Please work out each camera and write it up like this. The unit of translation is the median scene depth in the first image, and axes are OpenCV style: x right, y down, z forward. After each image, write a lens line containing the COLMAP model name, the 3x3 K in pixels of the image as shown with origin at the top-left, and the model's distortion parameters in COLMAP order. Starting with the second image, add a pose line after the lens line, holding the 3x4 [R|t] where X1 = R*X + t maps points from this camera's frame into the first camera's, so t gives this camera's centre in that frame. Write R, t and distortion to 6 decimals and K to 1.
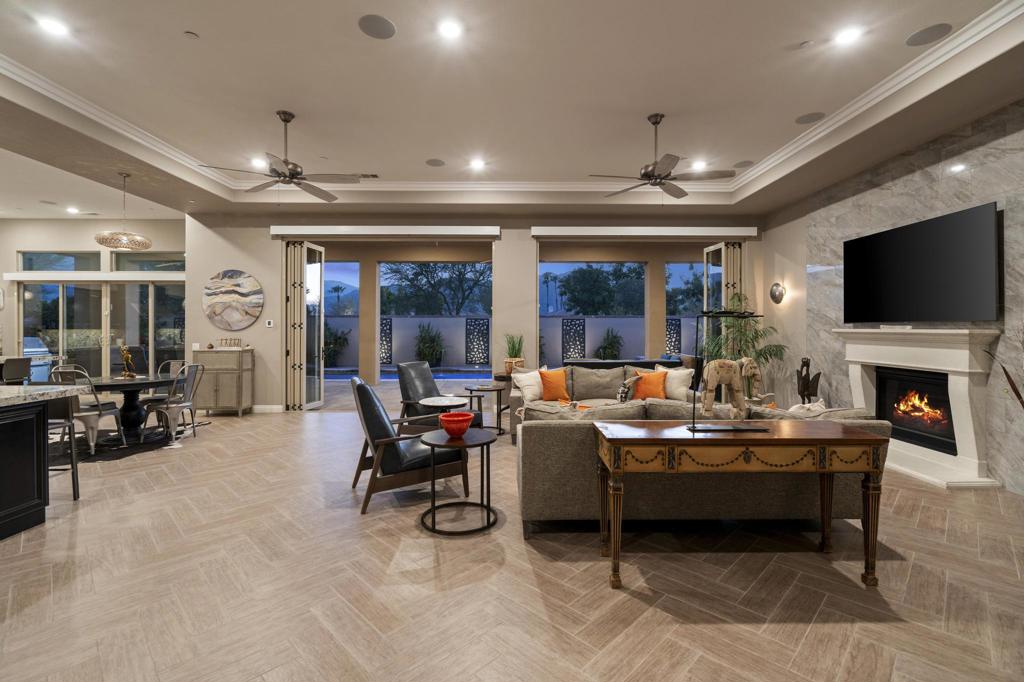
lens RADIAL K [[460.6, 0, 513.2], [0, 460.6, 334.5], [0, 0, 1]] dist [-0.003748, -0.000365]
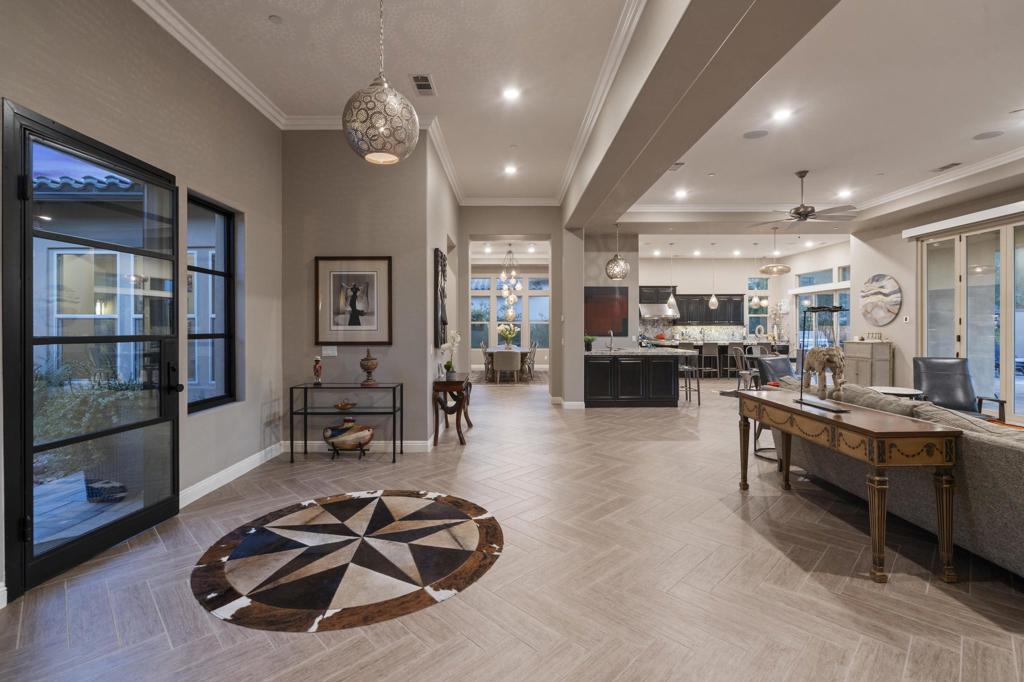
lens RADIAL K [[460.6, 0, 514.6], [0, 460.6, 336.2], [0, 0, 1]] dist [-0.003748, -0.000365]
pose [[0.001836, 0.018366, -0.999830, 0.562200], [-0.007870, 0.999801, 0.018351, 0.002859], [0.999967, 0.007835, 0.001981, 0.070010]]
